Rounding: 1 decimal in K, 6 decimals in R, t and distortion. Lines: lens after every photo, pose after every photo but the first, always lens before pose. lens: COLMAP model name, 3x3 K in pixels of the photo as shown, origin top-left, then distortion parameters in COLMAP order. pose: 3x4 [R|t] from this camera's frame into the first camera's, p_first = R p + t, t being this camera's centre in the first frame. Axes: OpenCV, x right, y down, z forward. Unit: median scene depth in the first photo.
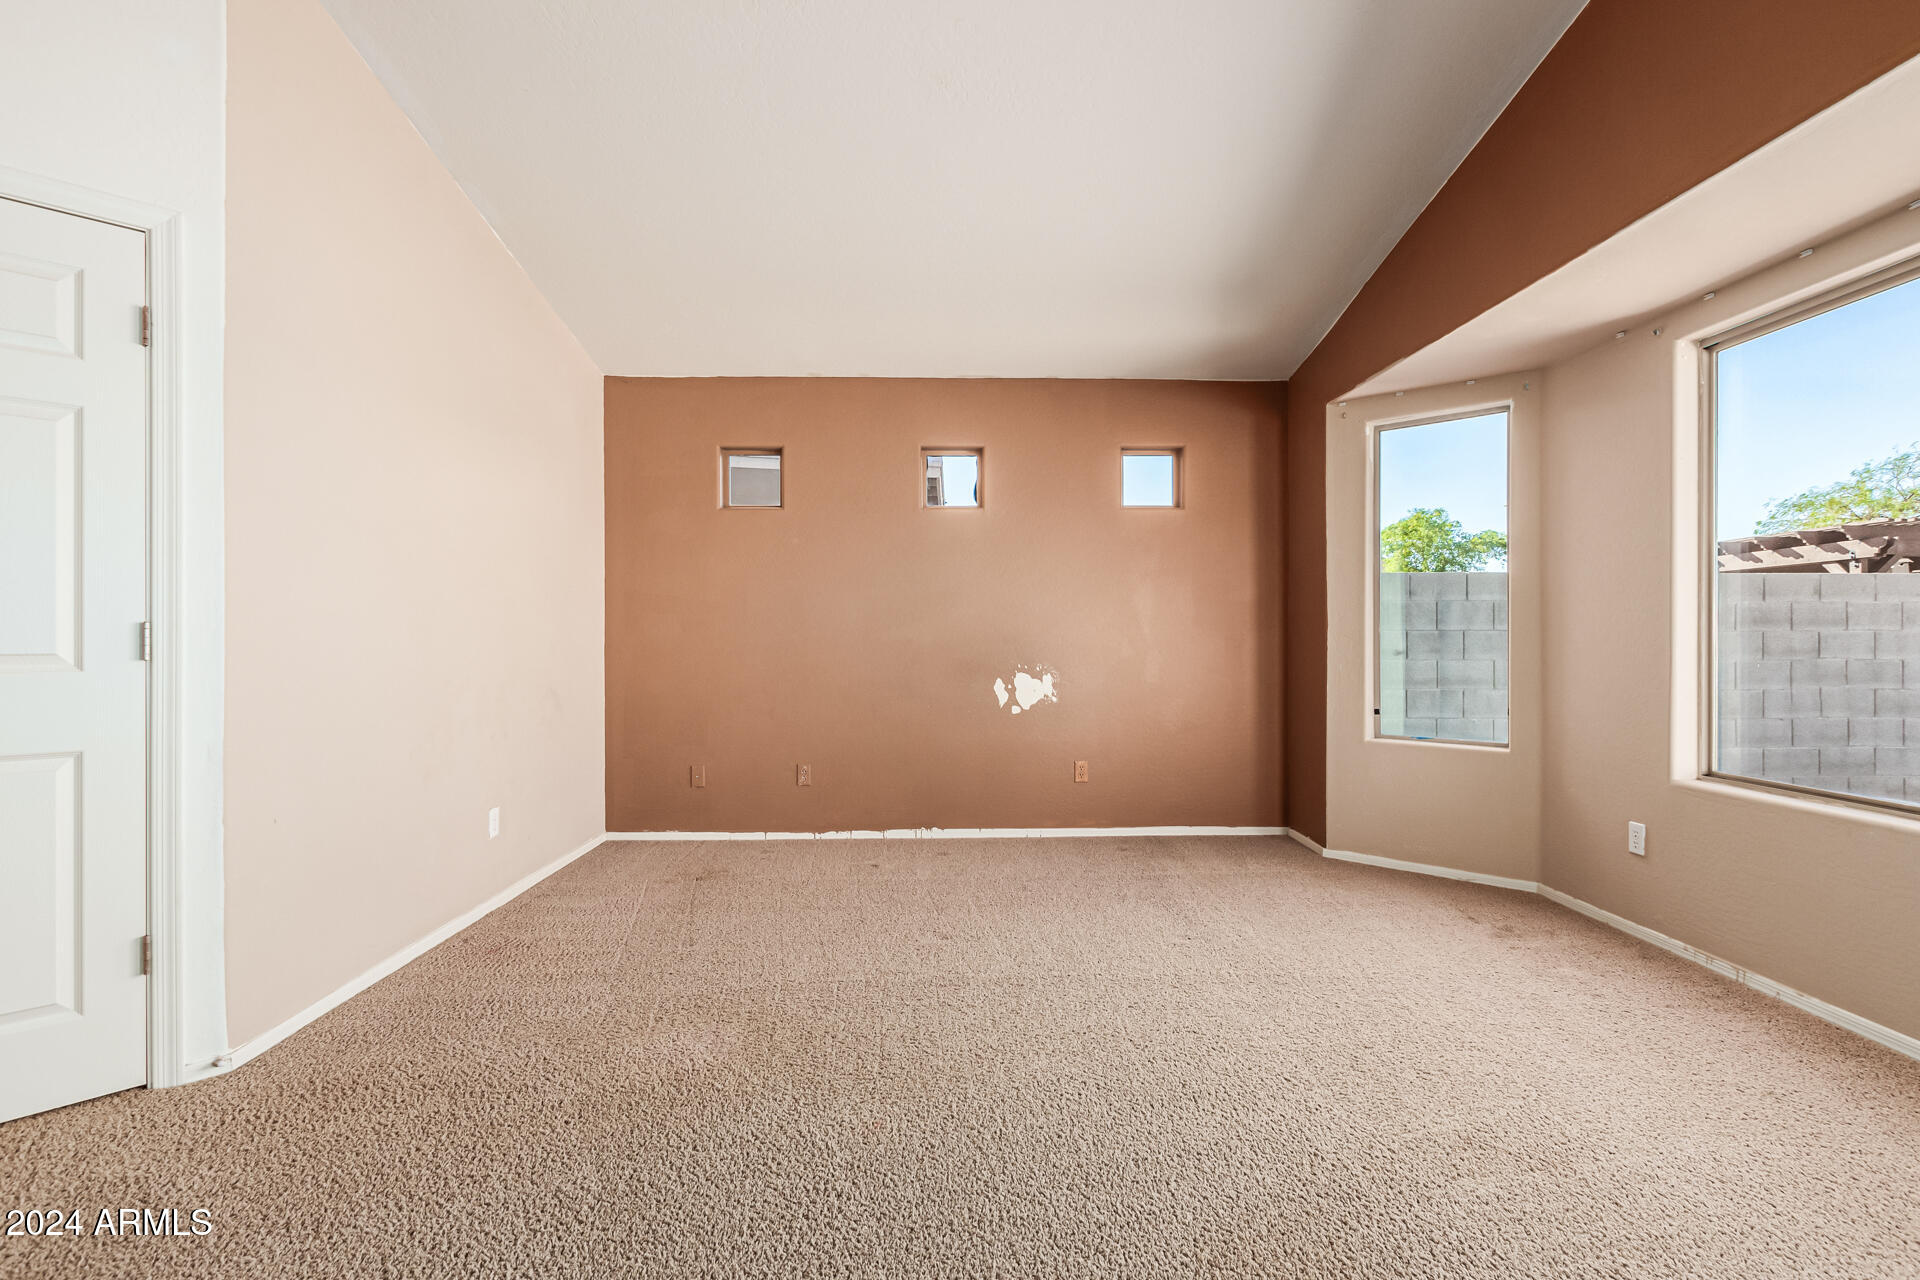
lens RADIAL K [[887.3, 0, 968.8], [0, 887.3, 638.9], [0, 0, 1]] dist [0.004917, -0.000304]
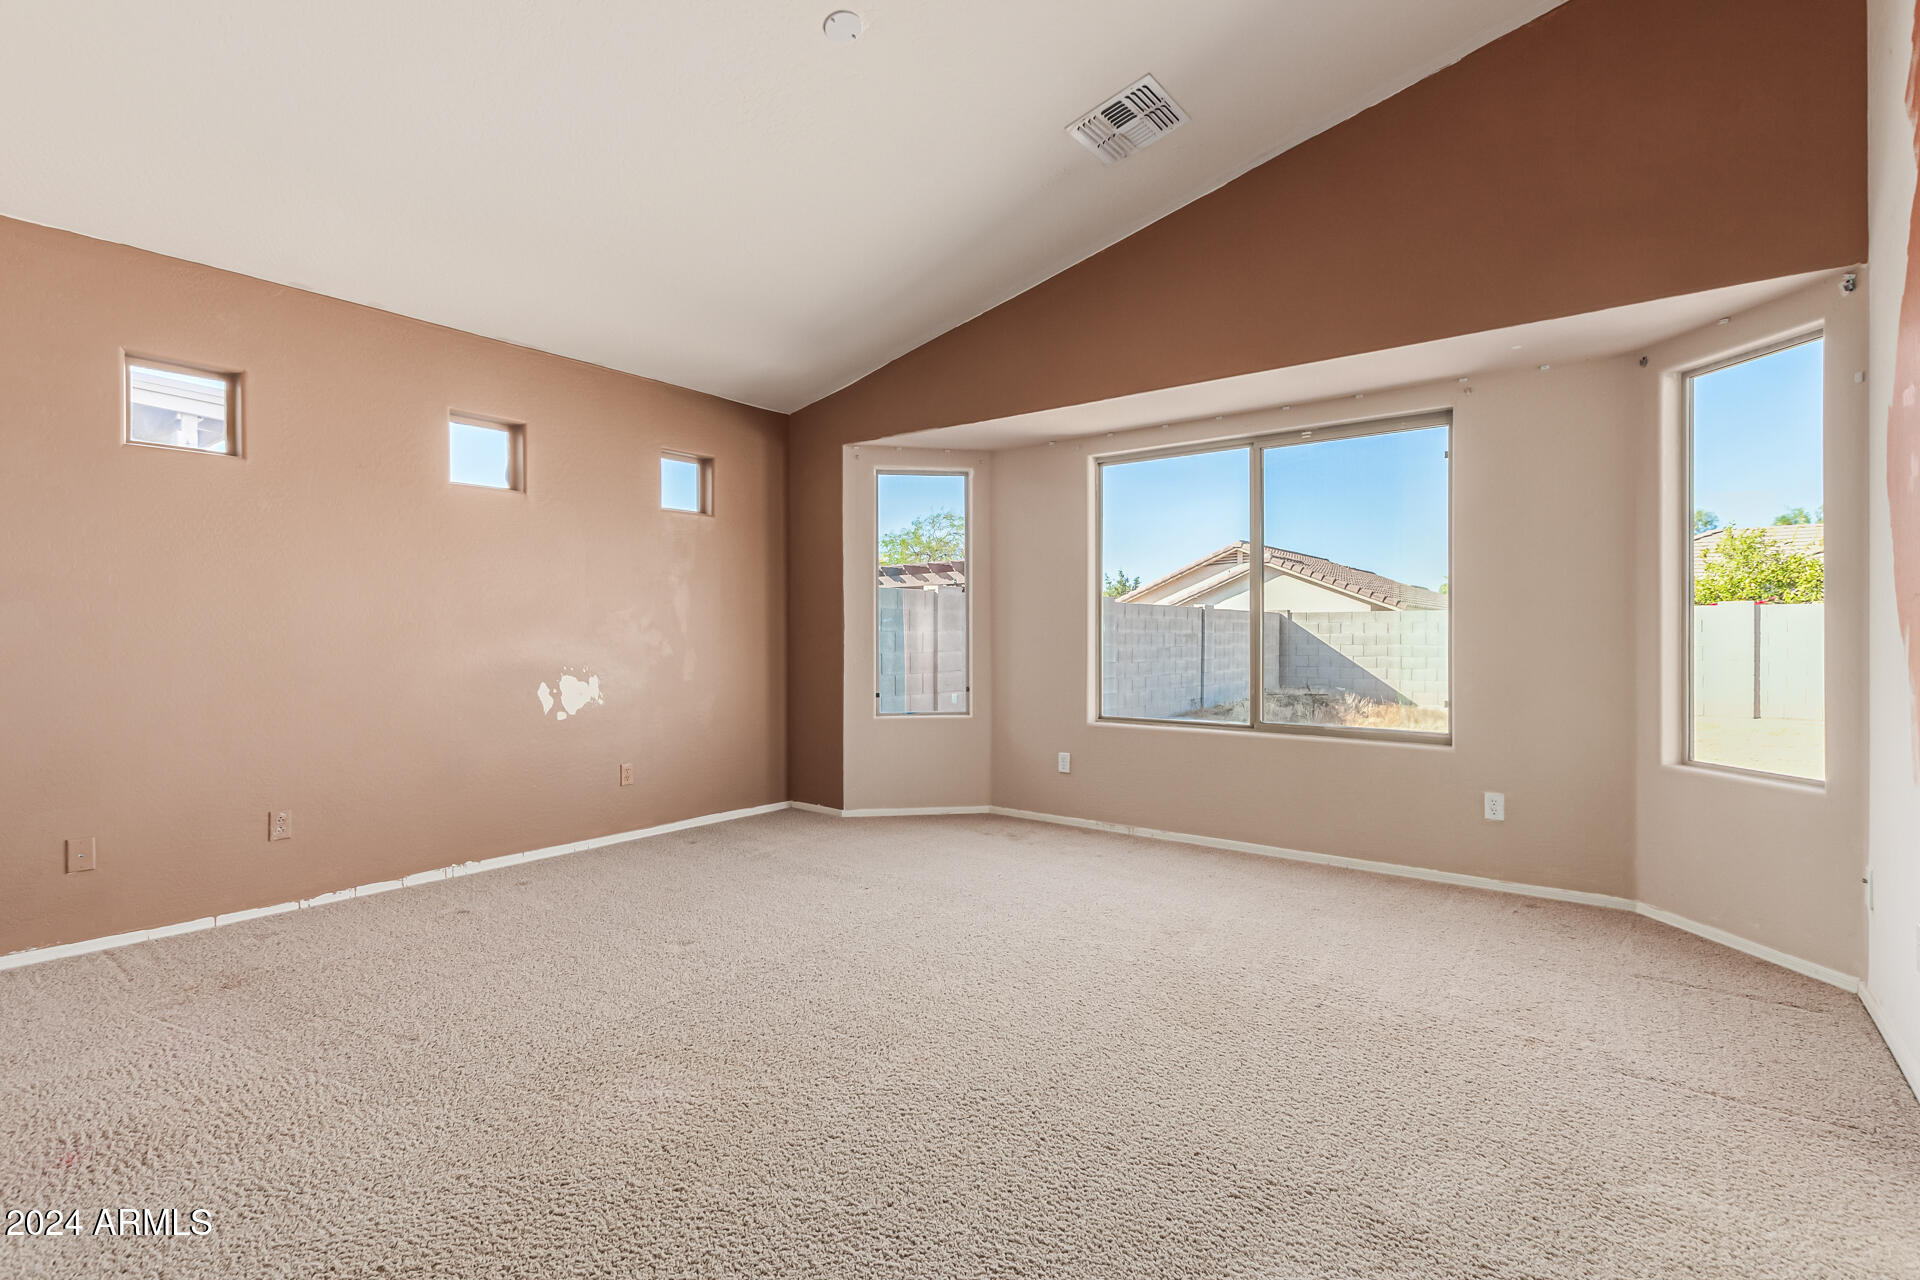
lens RADIAL K [[887.3, 0, 968.8], [0, 887.3, 638.9], [0, 0, 1]] dist [0.004917, -0.000304]
pose [[0.626281, -0.003797, 0.779588, -0.401902], [0.002516, 0.999993, 0.002849, -0.001458], [-0.779593, 0.000177, 0.626286, 0.095084]]
